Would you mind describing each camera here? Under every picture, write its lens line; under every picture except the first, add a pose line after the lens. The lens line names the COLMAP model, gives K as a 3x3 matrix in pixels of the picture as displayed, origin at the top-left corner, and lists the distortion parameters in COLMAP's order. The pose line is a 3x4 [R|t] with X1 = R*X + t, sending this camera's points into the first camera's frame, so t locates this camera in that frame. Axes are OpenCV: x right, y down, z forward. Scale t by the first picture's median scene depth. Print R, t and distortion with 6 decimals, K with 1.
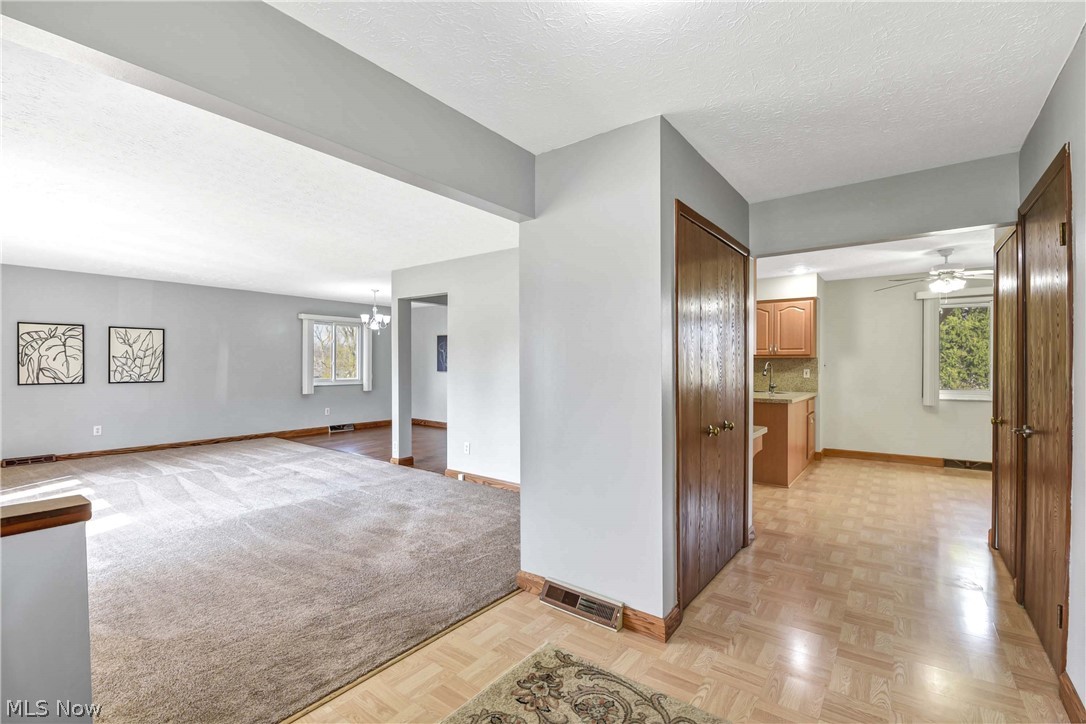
lens RADIAL K [[486.8, 0, 546.9], [0, 486.8, 357.7], [0, 0, 1]] dist [-0.002837, -0.007826]
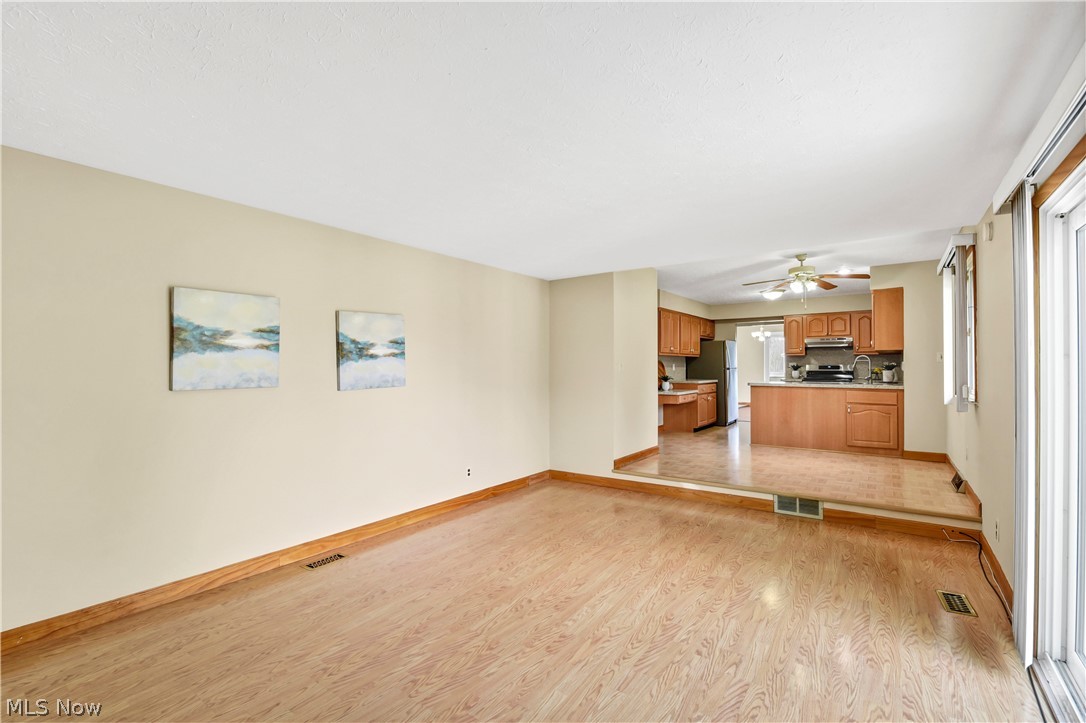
lens RADIAL K [[486.8, 0, 538.7], [0, 486.8, 364.5], [0, 0, 1]] dist [-0.002837, -0.007826]
pose [[0.023899, -0.002844, -0.999710, 1.508104], [0.007215, 0.999970, -0.002672, 0.026450], [0.999688, -0.007150, 0.023919, 0.290369]]
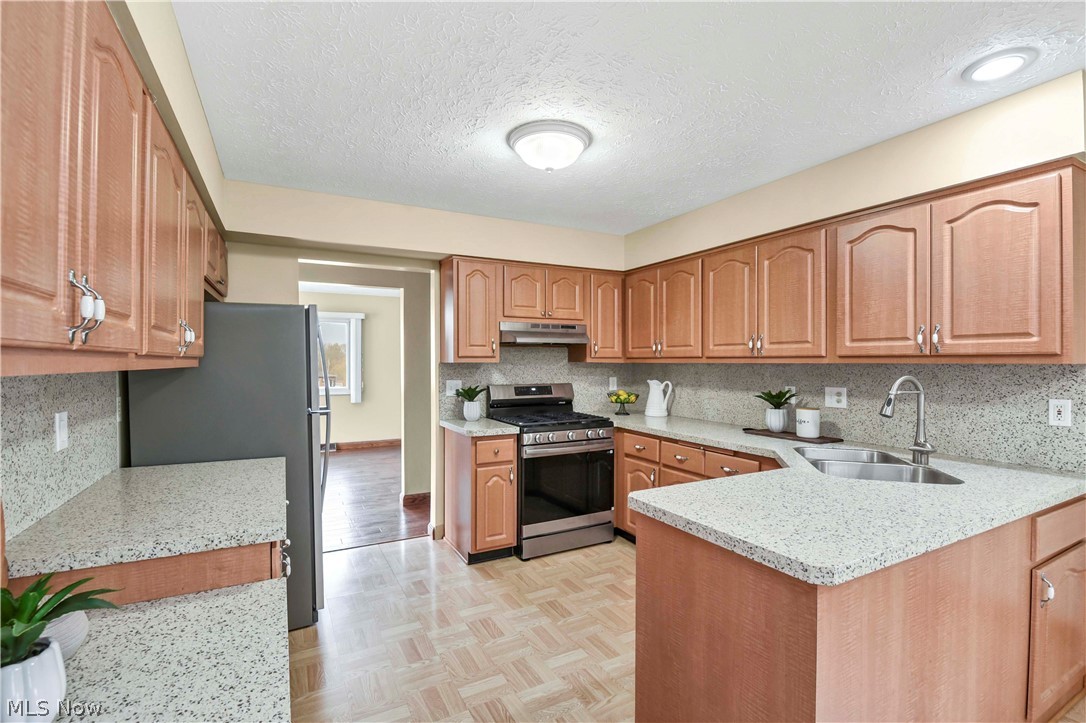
lens RADIAL K [[486.8, 0, 545.7], [0, 486.8, 364.2], [0, 0, 1]] dist [-0.002837, -0.007826]
pose [[0.915670, 0.003469, -0.401915, 0.373221], [0.000500, 0.999952, 0.009769, -0.003144], [0.401930, -0.009146, 0.915625, 0.608961]]
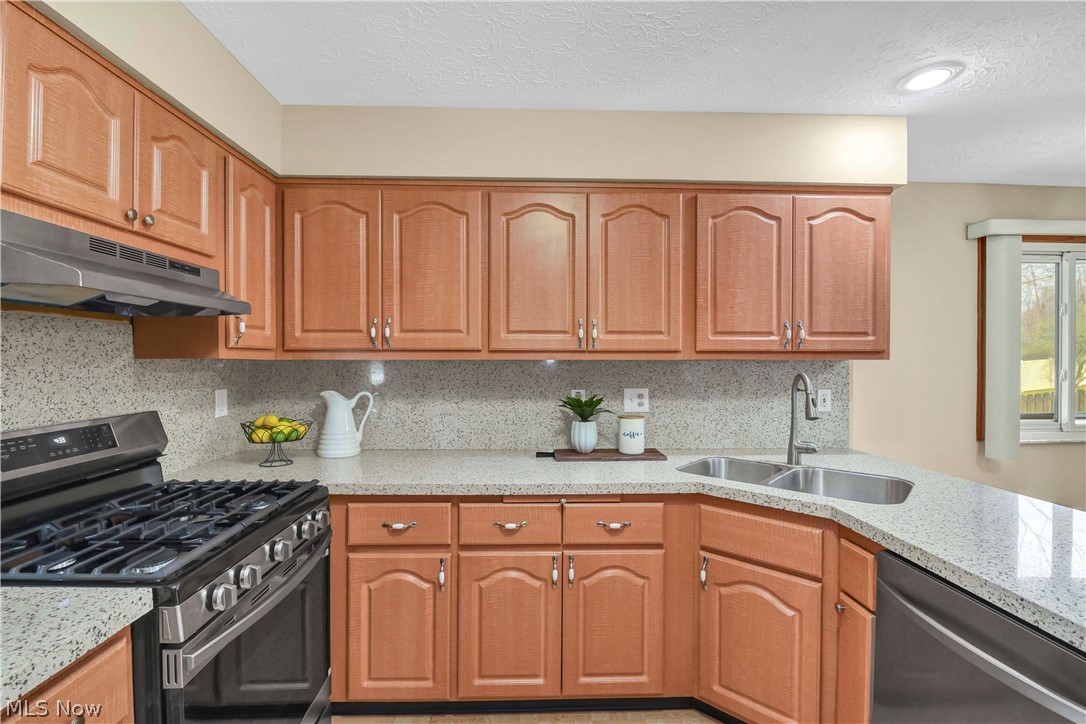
lens RADIAL K [[486.8, 0, 542.7], [0, 486.8, 361.7], [0, 0, 1]] dist [-0.002837, -0.007826]
pose [[0.770051, -0.003147, 0.637974, 0.135998], [-0.004937, 0.999928, 0.010892, -0.001634], [-0.637963, -0.011537, 0.769981, 0.885837]]
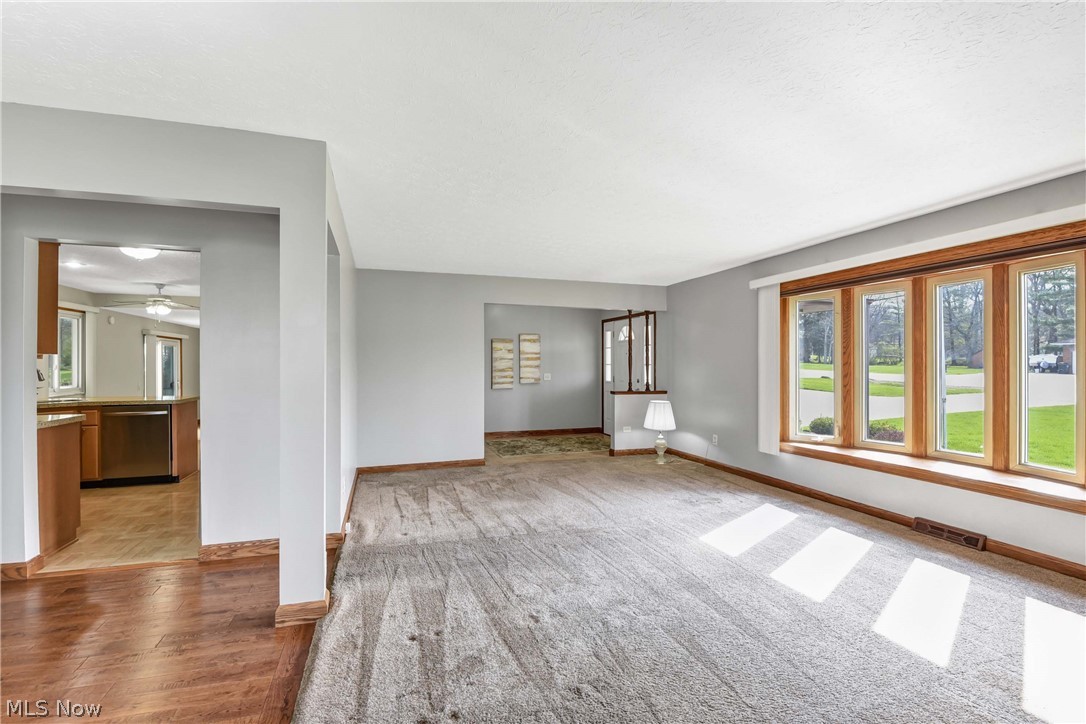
lens RADIAL K [[486.8, 0, 550.1], [0, 486.8, 360.0], [0, 0, 1]] dist [-0.002837, -0.007826]
pose [[-0.833340, 0.007926, 0.552703, -0.683663], [0.000351, 0.999905, -0.013809, 0.012748], [-0.552760, -0.011314, -0.833264, 1.207006]]
